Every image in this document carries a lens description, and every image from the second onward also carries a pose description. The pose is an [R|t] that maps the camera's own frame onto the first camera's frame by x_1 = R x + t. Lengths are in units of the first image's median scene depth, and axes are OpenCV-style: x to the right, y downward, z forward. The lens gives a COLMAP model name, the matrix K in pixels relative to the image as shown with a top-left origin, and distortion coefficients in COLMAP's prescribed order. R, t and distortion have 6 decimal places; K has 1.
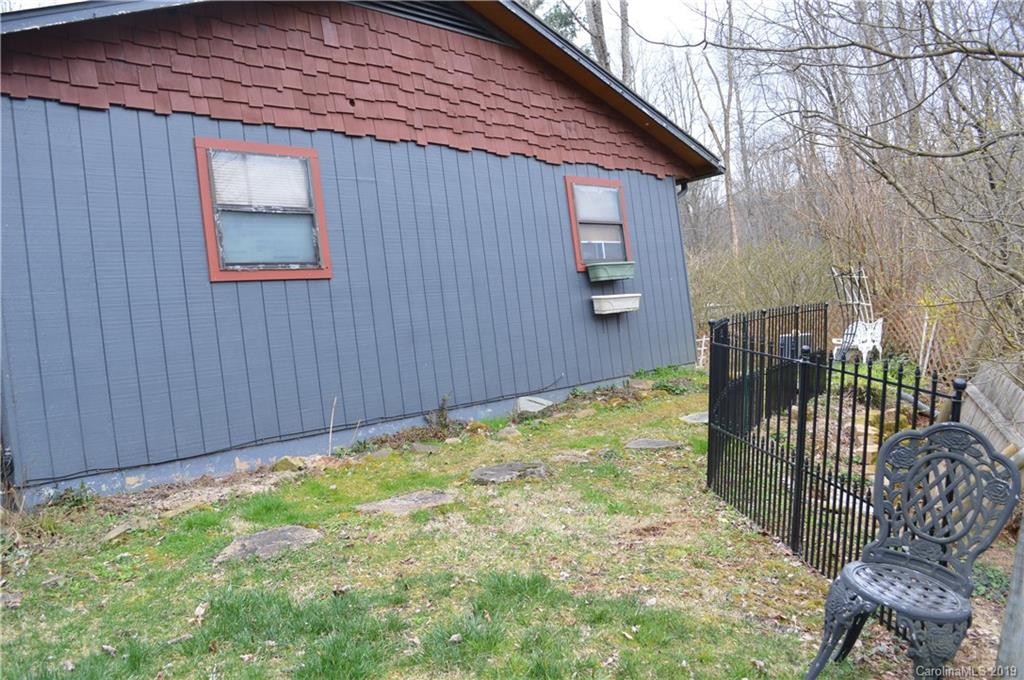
lens RADIAL K [[870.0, 0, 512.0], [0, 870.0, 340.0], [0, 0, 1]] dist [-0.070485, -0.000139]
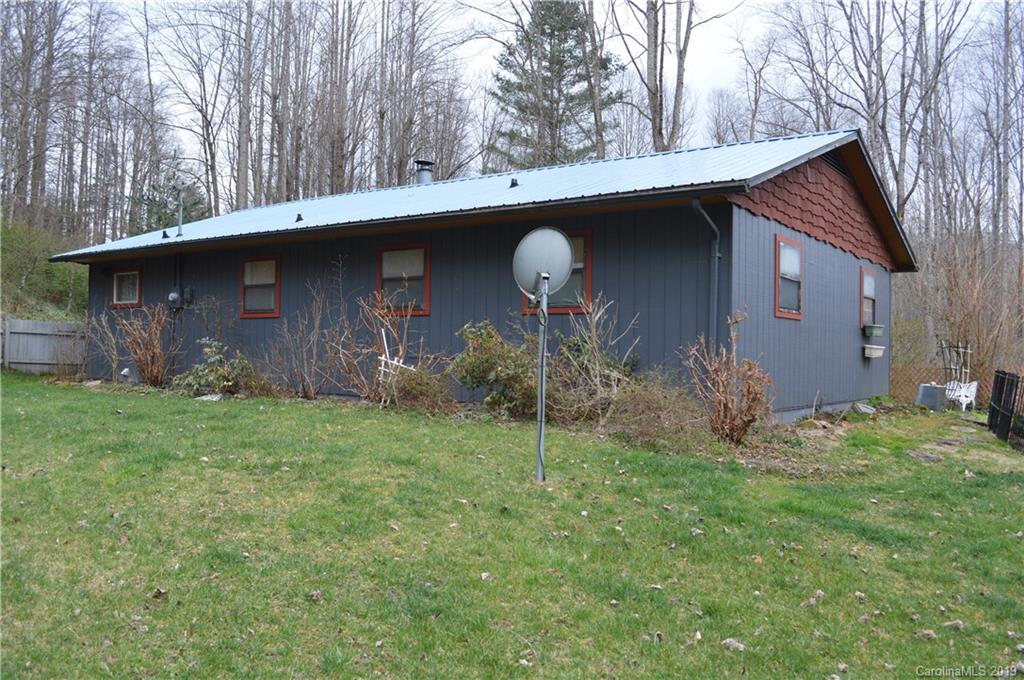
lens RADIAL K [[870.0, 0, 512.0], [0, 870.0, 340.0], [0, 0, 1]] dist [-0.070485, -0.000139]
pose [[0.983574, 0.147336, 0.104281, -0.656780], [-0.146663, 0.989086, -0.014129, 0.052757], [-0.105224, -0.001397, 0.994448, -0.440554]]
